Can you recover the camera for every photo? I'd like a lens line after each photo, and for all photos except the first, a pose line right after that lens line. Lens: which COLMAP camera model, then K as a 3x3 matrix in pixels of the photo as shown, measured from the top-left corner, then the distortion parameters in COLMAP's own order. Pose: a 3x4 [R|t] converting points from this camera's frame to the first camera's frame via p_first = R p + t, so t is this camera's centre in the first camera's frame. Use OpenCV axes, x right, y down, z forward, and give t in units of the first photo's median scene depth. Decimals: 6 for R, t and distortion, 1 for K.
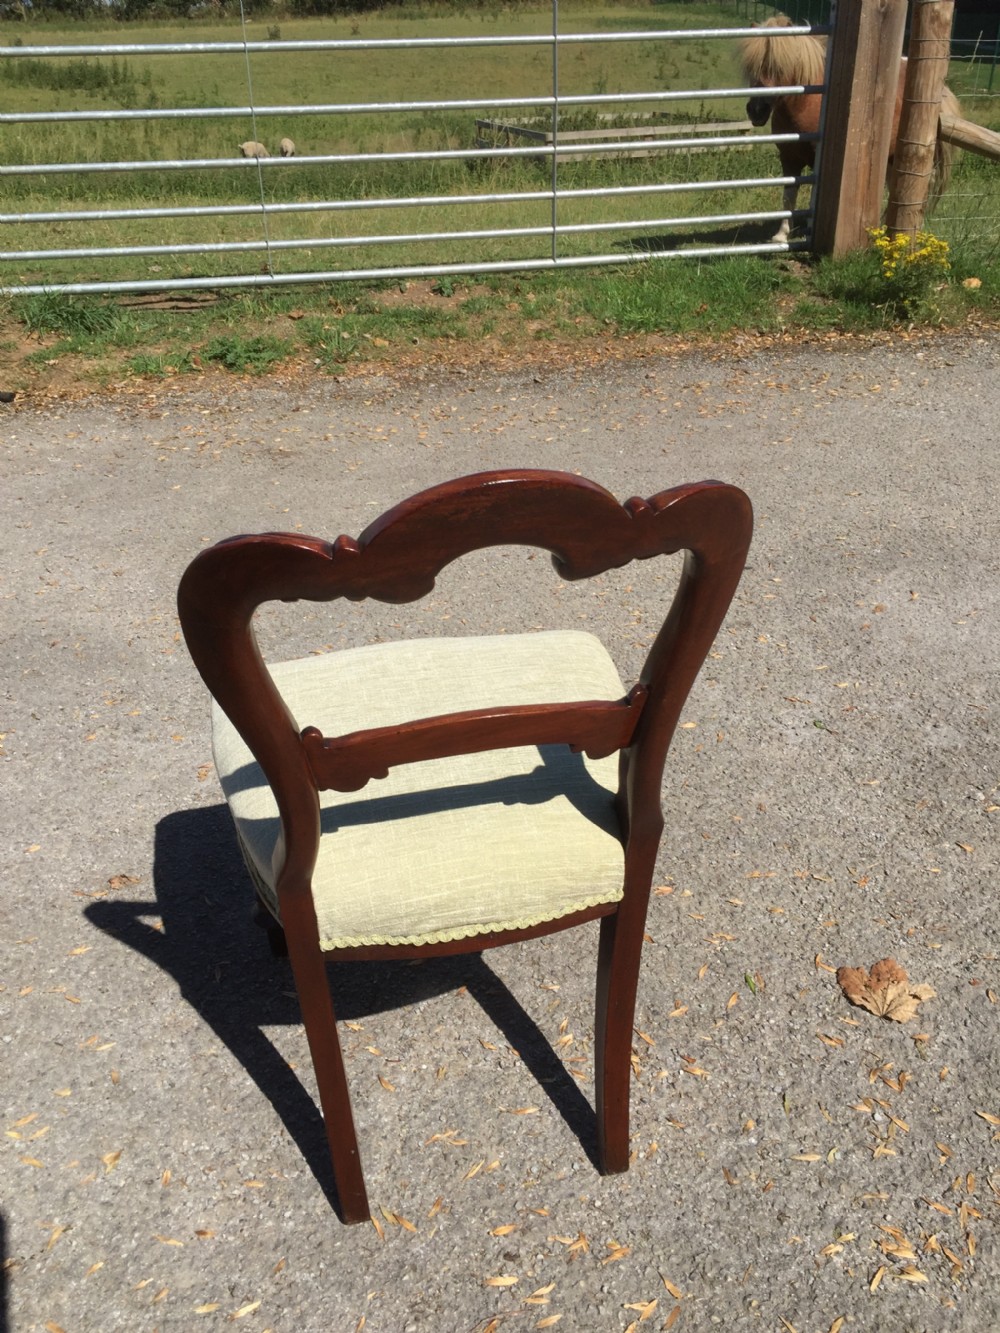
lens RADIAL K [[1120.3, 0, 500.0], [0, 1120.3, 666.5], [0, 0, 1]] dist [0.094726, -0.124387]
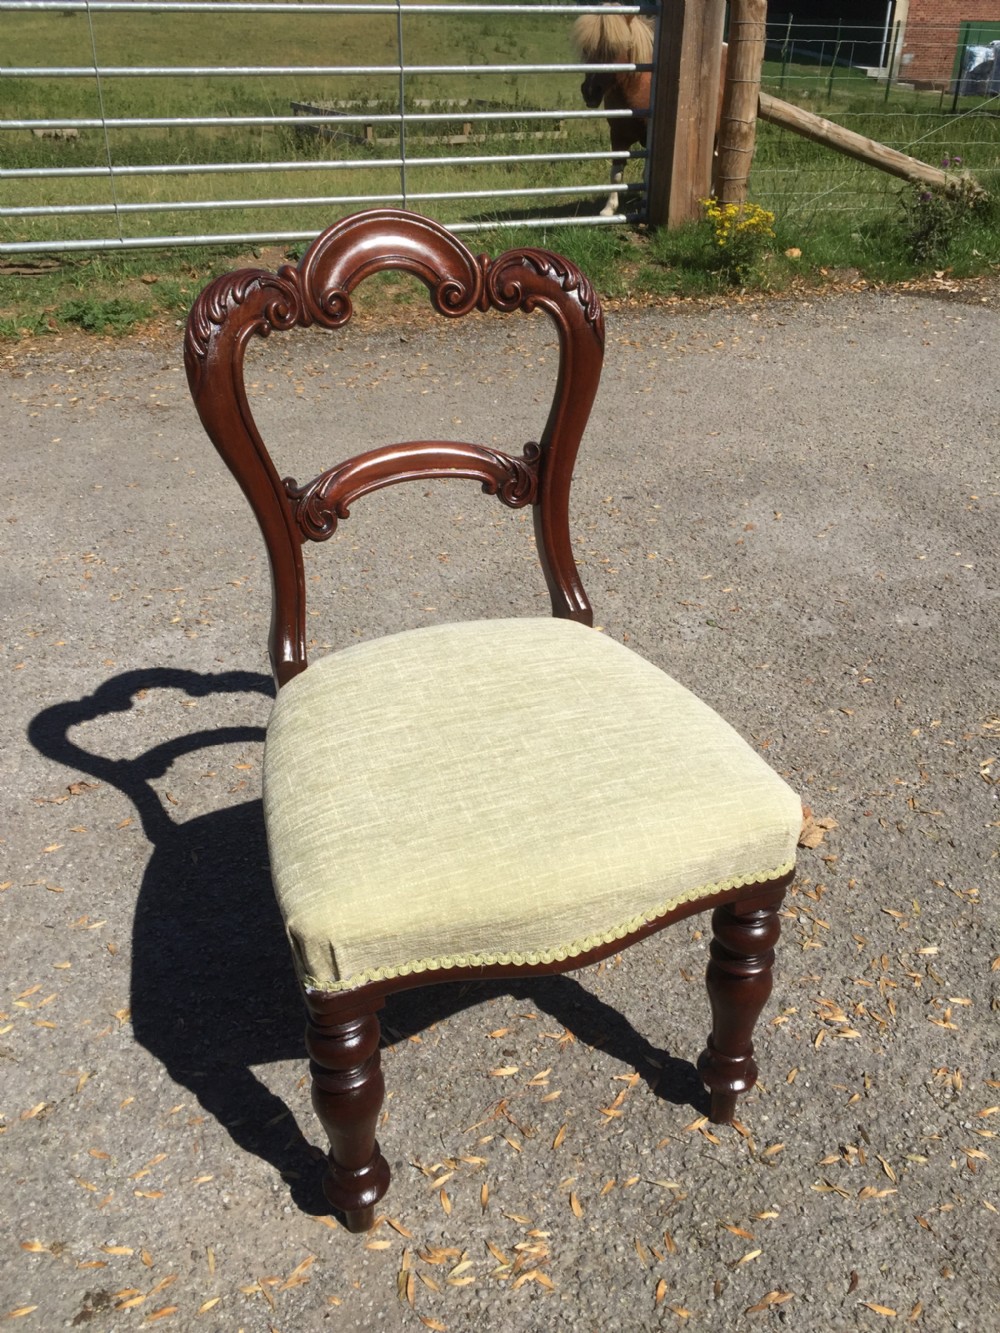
lens RADIAL K [[1120.3, 0, 500.0], [0, 1120.3, 666.5], [0, 0, 1]] dist [0.094726, -0.124387]
pose [[0.988233, -0.049248, 0.144808, -0.081869], [0.048379, 0.998784, 0.009519, 0.071579], [-0.145101, -0.002402, 0.989414, -0.061335]]
